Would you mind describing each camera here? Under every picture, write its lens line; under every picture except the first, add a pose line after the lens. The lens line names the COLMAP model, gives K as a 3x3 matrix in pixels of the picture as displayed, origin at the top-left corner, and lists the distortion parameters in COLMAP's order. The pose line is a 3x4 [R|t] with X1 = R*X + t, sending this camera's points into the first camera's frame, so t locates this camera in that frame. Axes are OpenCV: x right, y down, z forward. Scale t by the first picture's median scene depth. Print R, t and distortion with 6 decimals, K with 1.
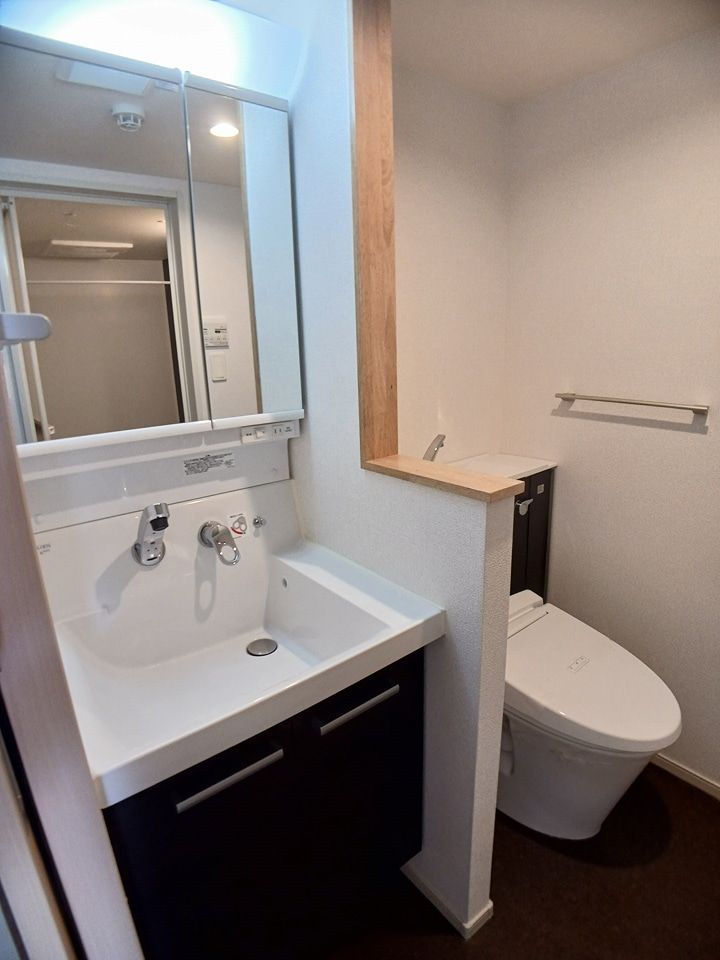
lens RADIAL K [[518.1, 0, 360.0], [0, 518.1, 480.0], [0, 0, 1]] dist [-0.059728, 0.000557]
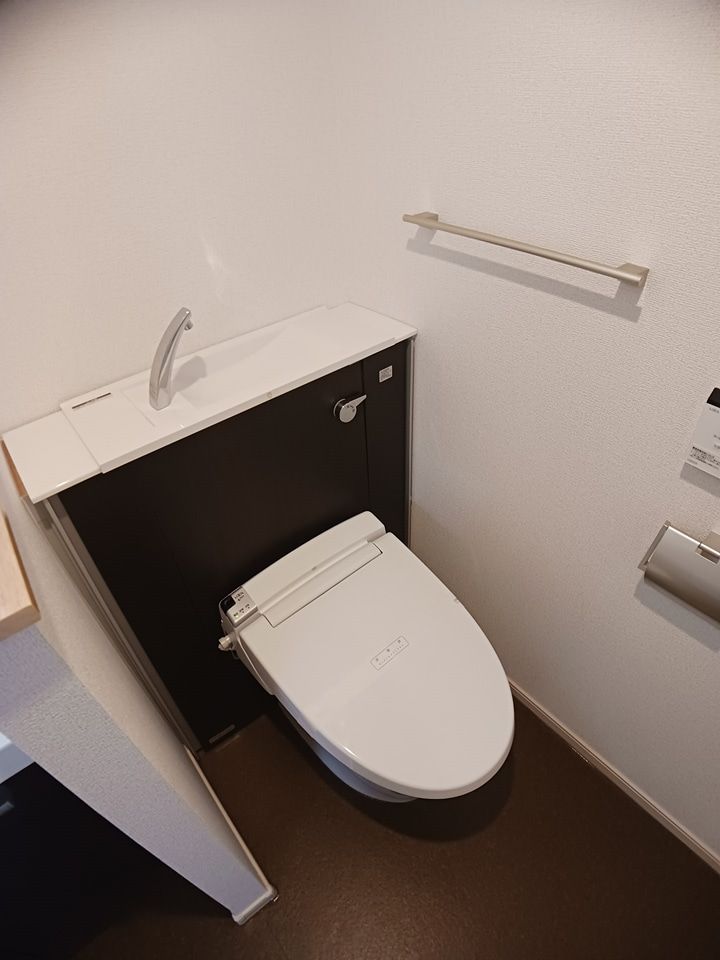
lens RADIAL K [[518.1, 0, 360.0], [0, 518.1, 480.0], [0, 0, 1]] dist [-0.059728, 0.000557]
pose [[0.999746, -0.020565, 0.009170, 0.322908], [0.014662, 0.903636, 0.428050, -0.145597], [-0.017090, -0.427807, 0.903708, 0.373348]]
